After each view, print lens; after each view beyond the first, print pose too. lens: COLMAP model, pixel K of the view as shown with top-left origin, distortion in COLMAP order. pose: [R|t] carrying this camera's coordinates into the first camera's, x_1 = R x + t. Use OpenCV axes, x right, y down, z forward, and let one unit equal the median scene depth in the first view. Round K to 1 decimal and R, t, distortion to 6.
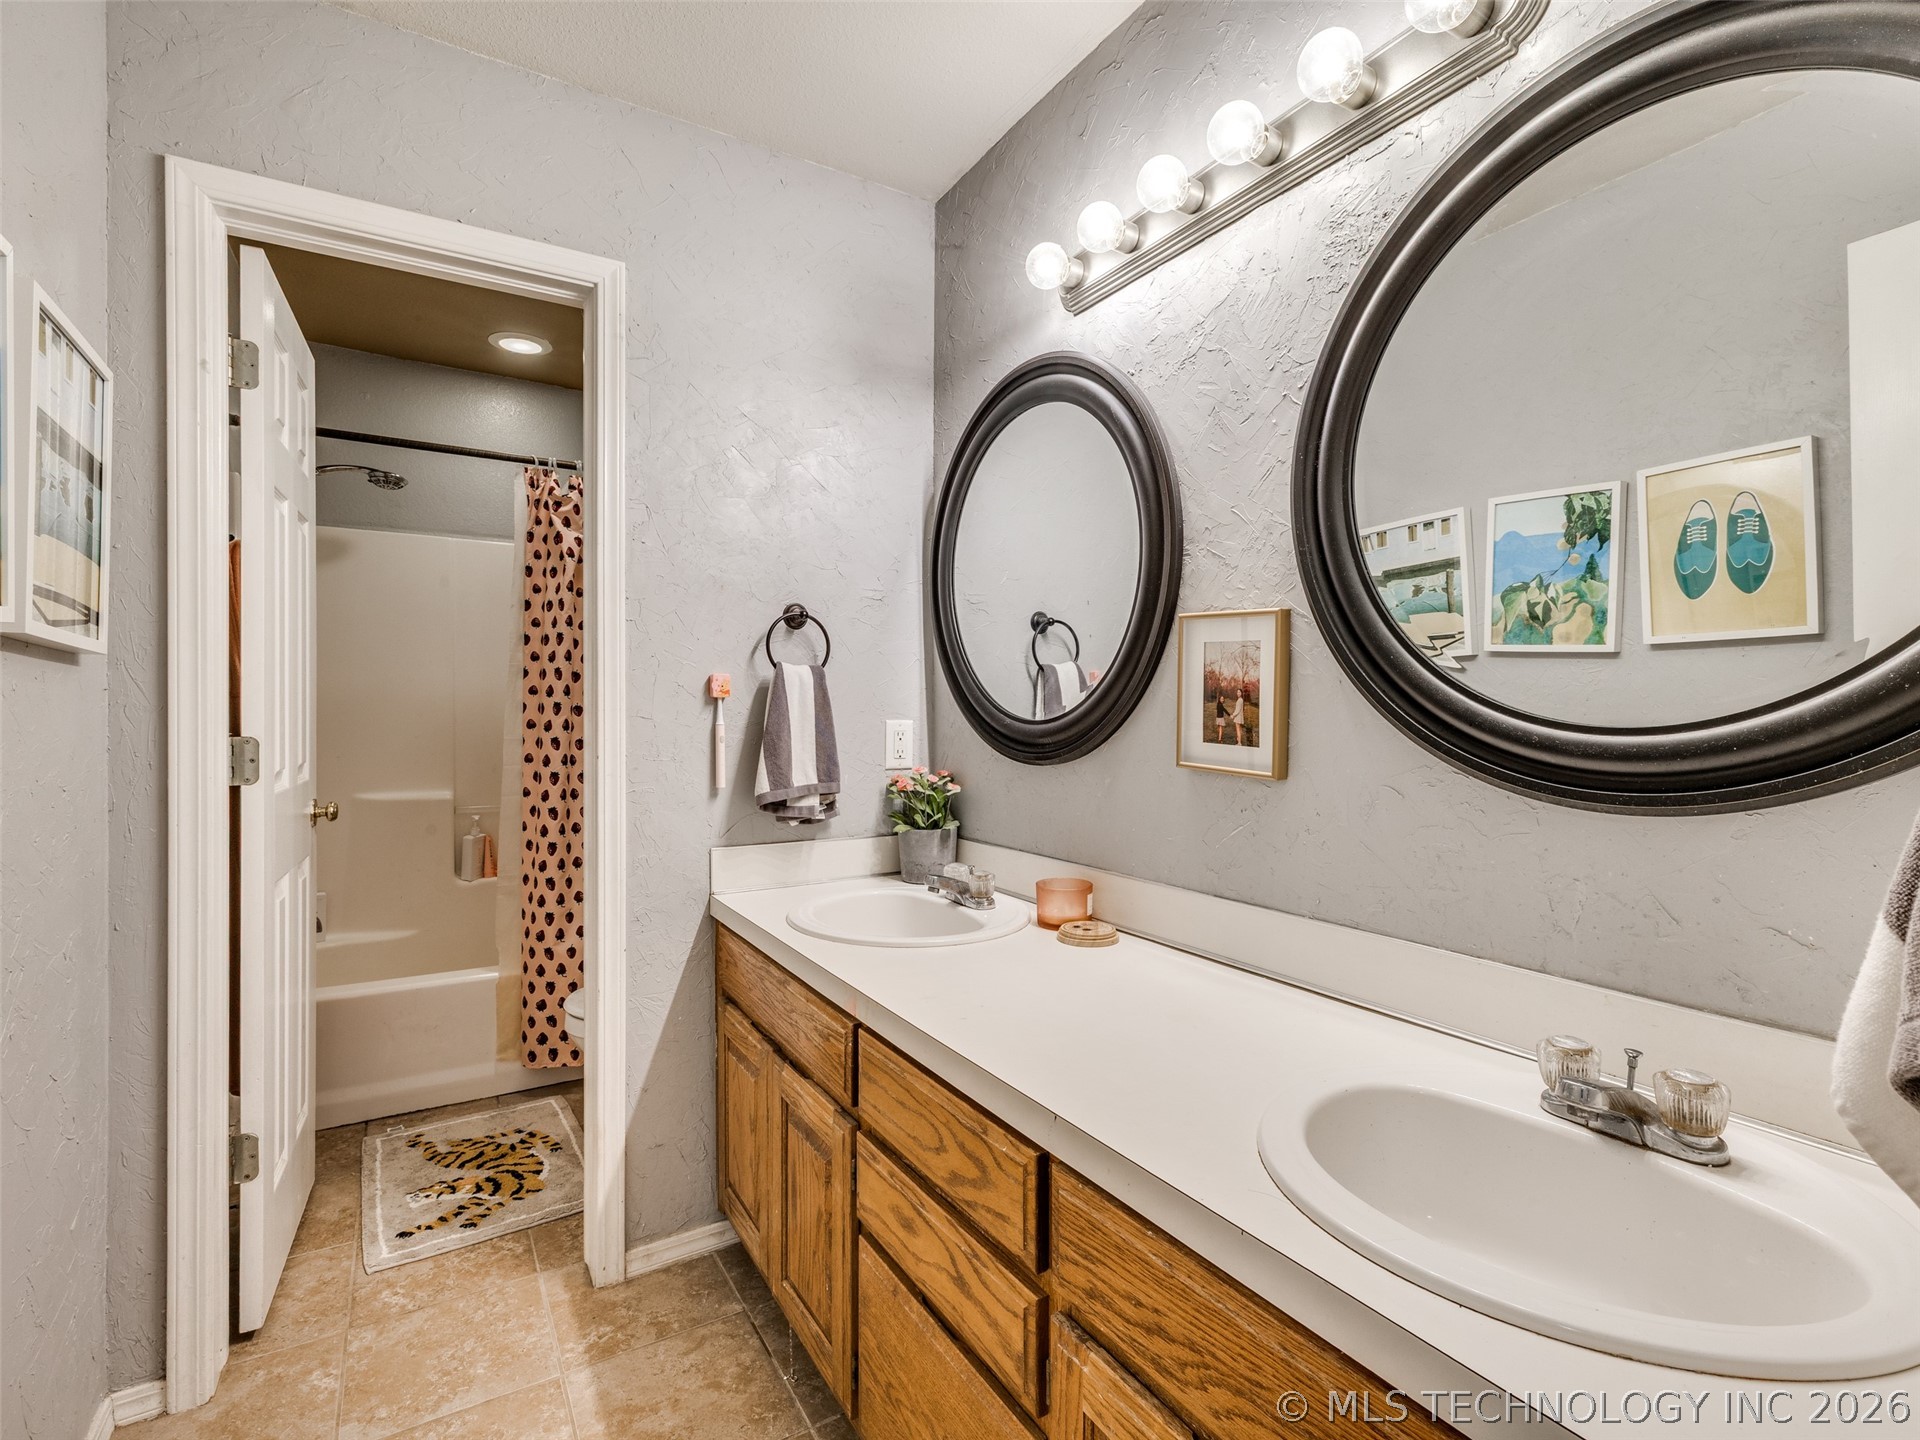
lens RADIAL K [[910.6, 0, 955.5], [0, 910.6, 719.6], [0, 0, 1]] dist [0.000116, 0.001288]
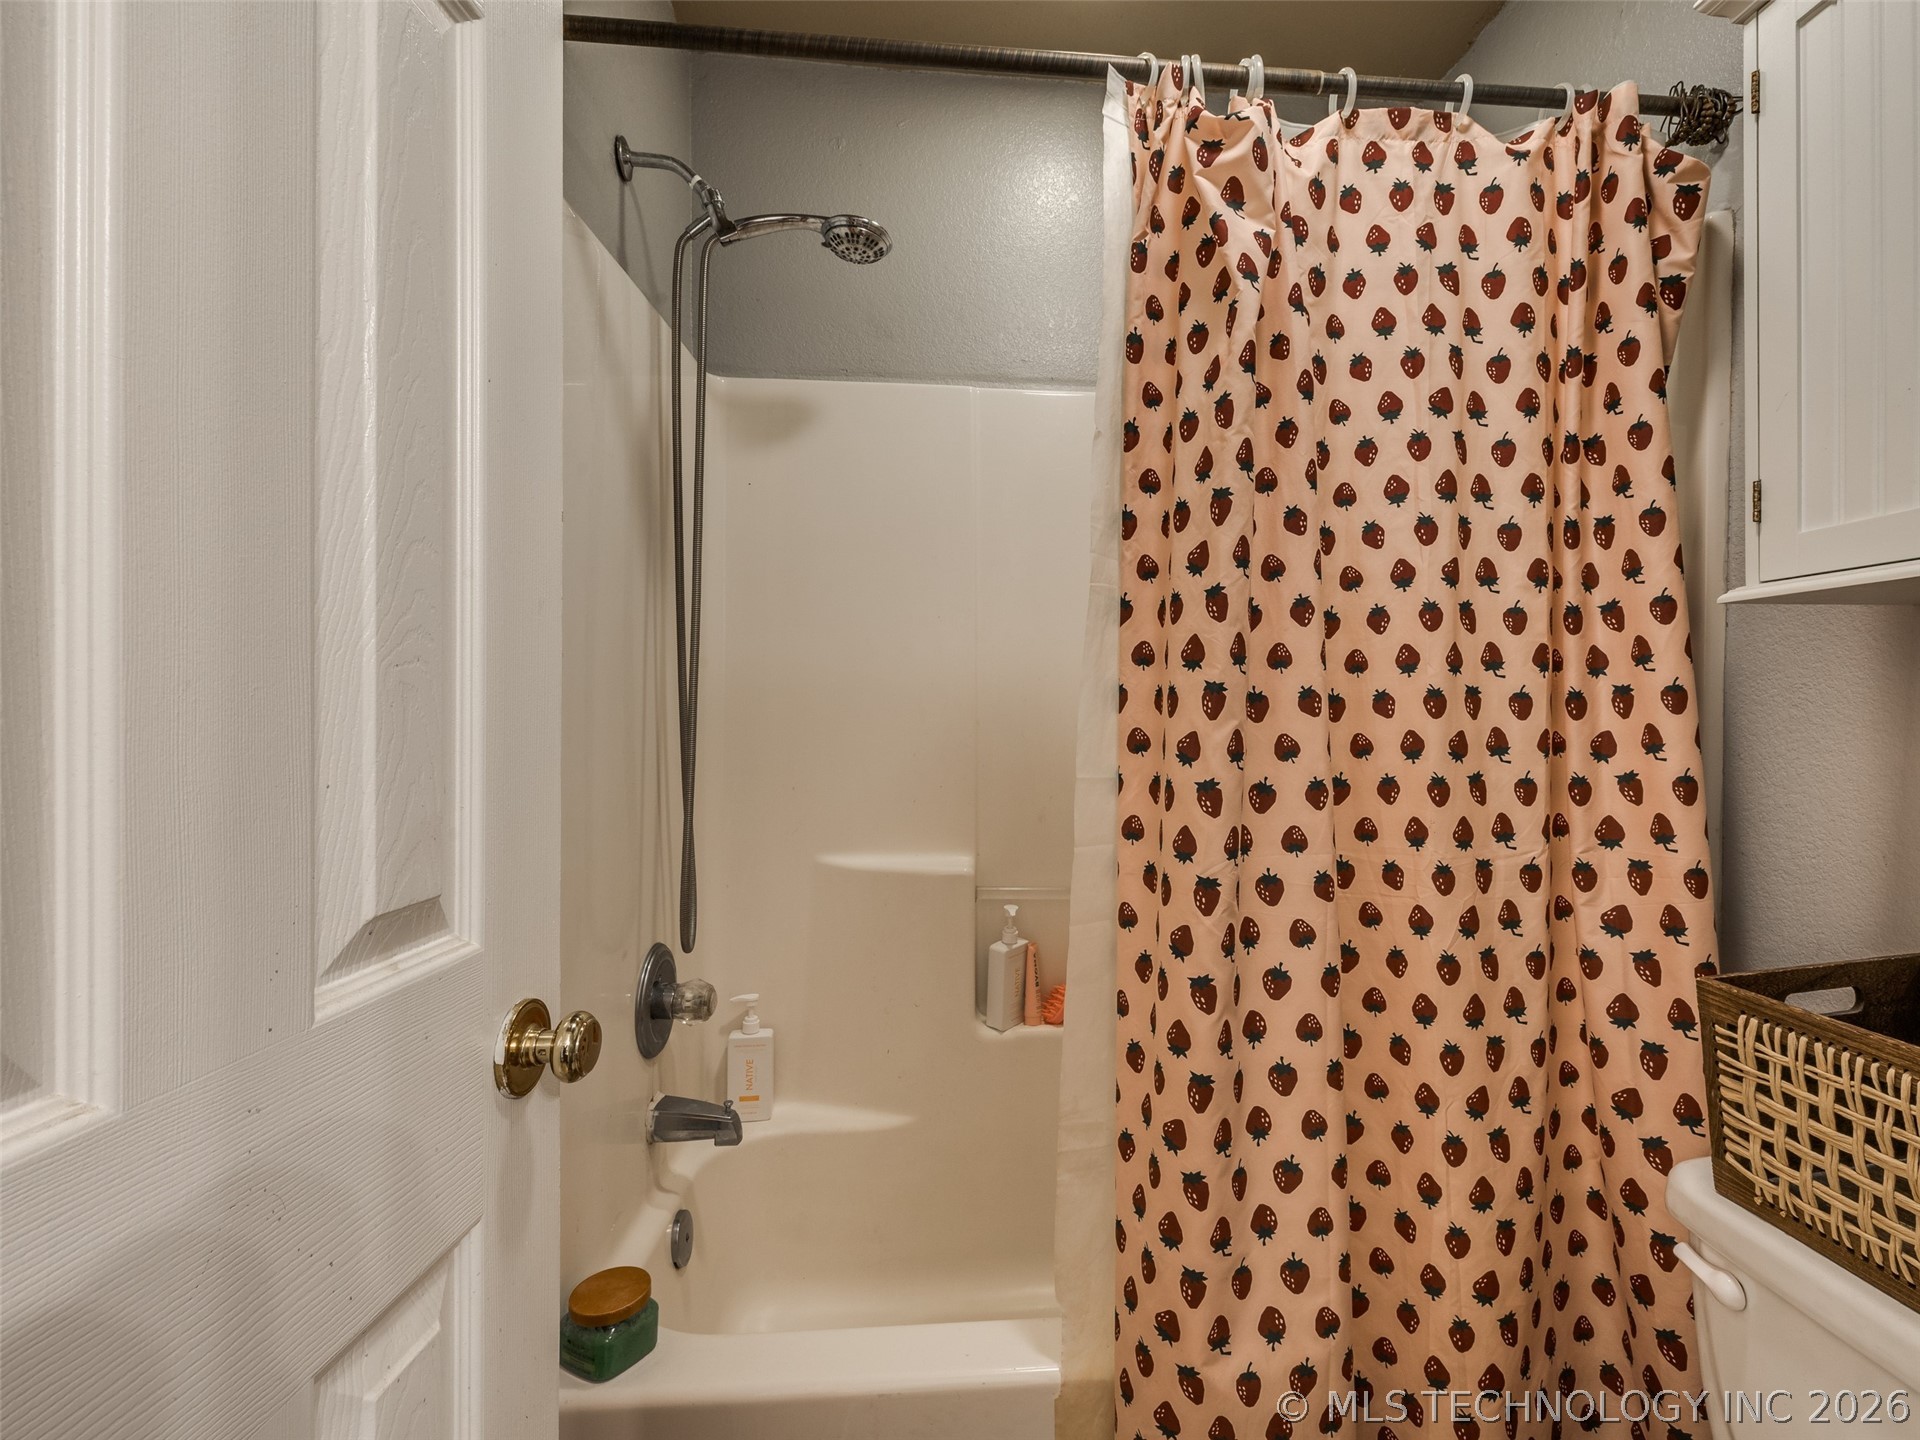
lens RADIAL K [[910.6, 0, 959.6], [0, 910.6, 715.9], [0, 0, 1]] dist [0.000116, 0.001288]
pose [[0.856897, 0.004197, -0.515470, -0.284392], [-0.004248, 0.999990, 0.001080, -0.004892], [0.515470, 0.001264, 0.856907, 0.538836]]
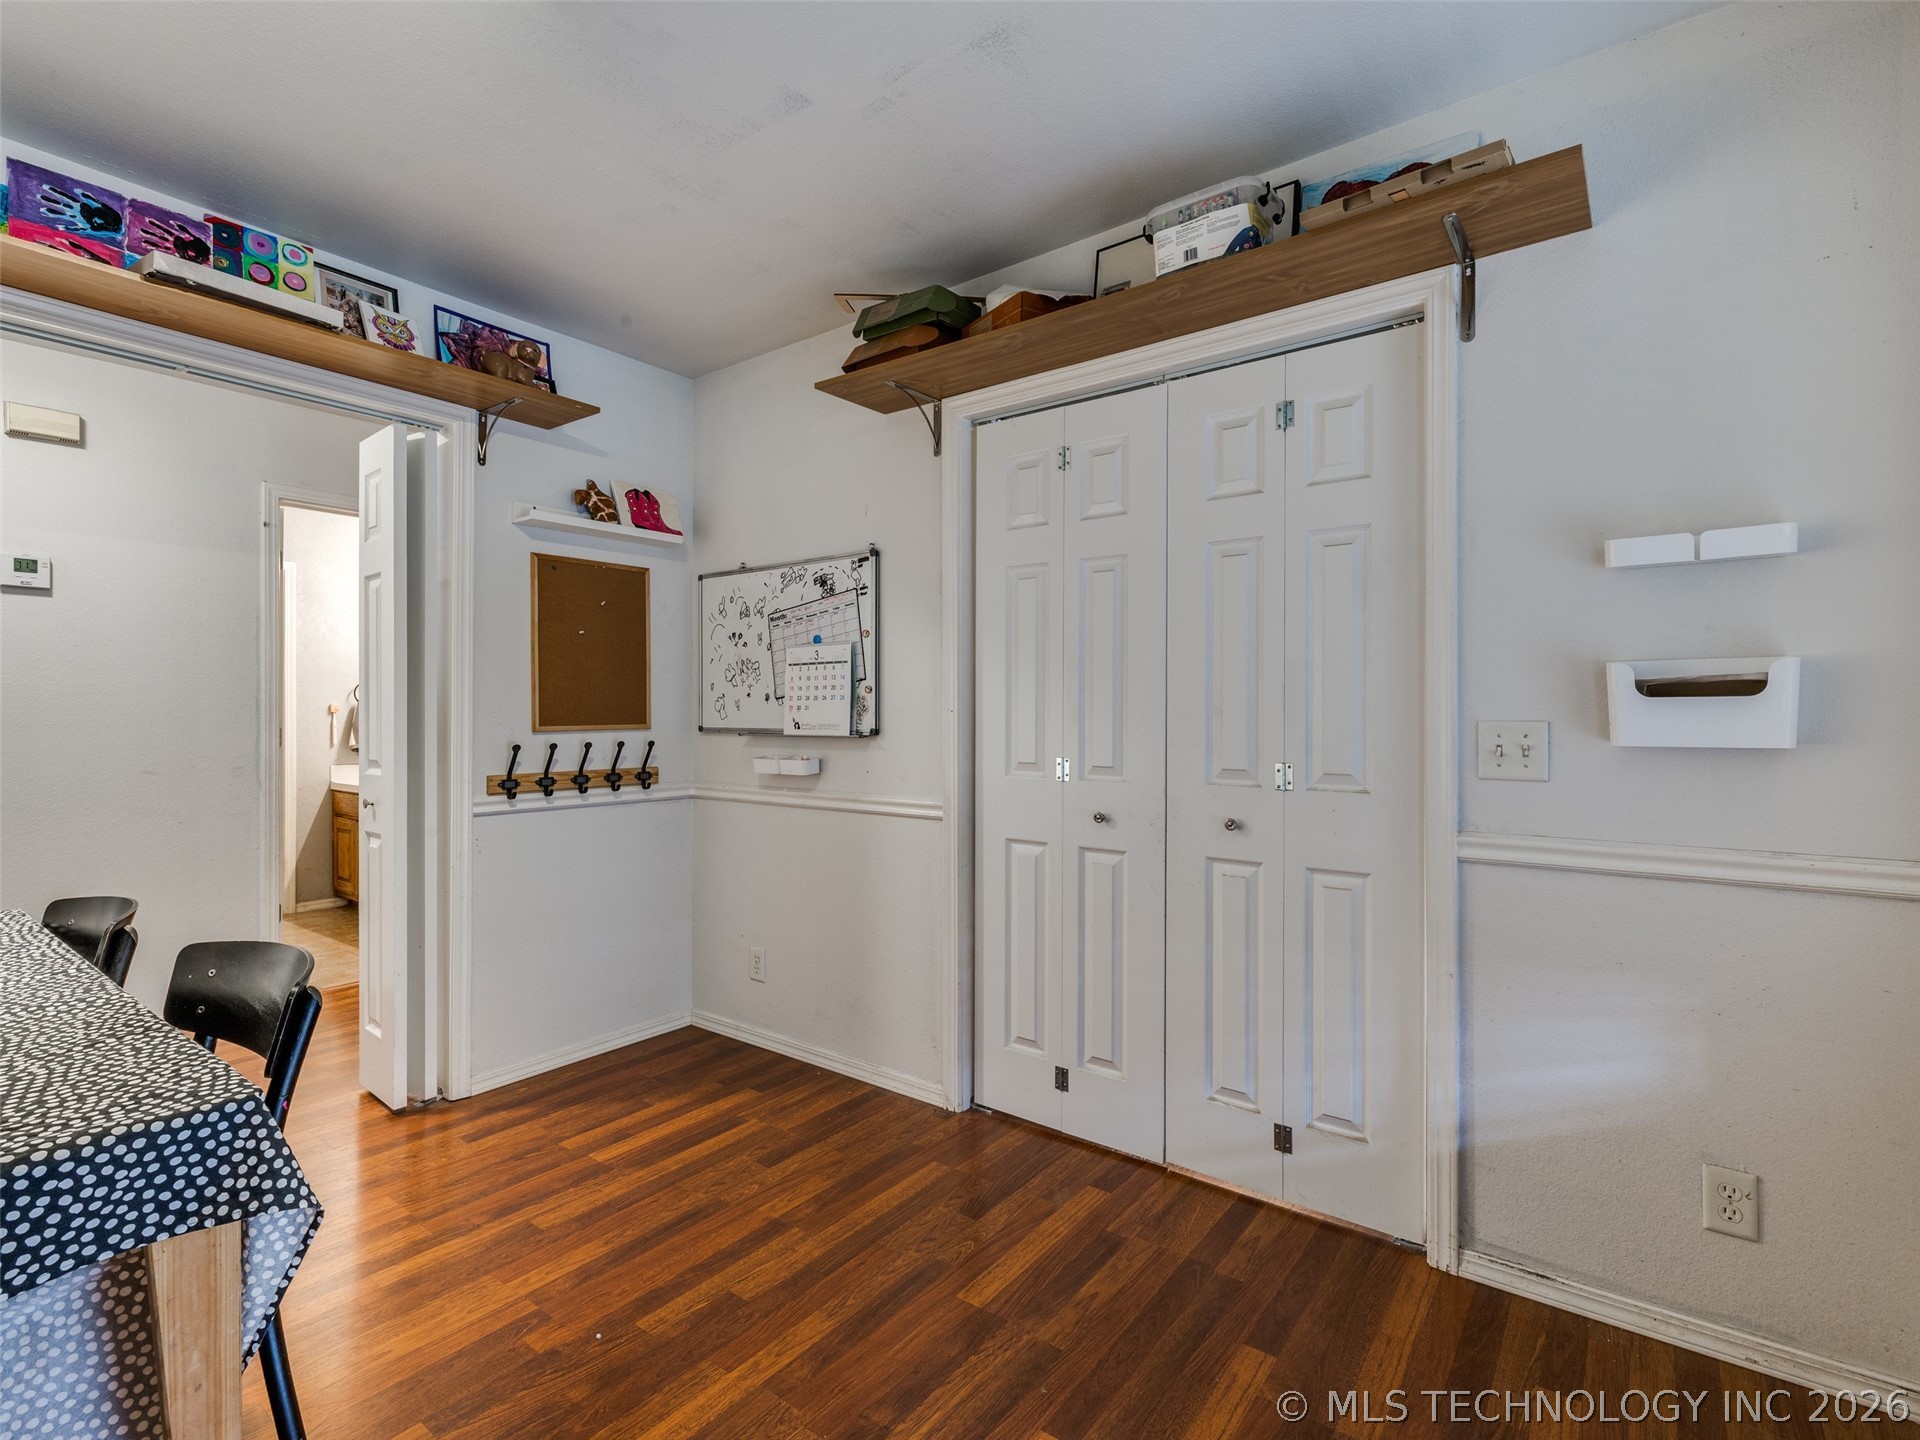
lens RADIAL K [[910.6, 0, 973.4], [0, 910.6, 708.4], [0, 0, 1]] dist [0.000116, 0.001288]
pose [[0.928546, 0.001523, 0.371213, 0.501638], [0.001126, 0.999975, -0.006919, -0.013706], [-0.371215, 0.006842, 0.928522, -2.221363]]
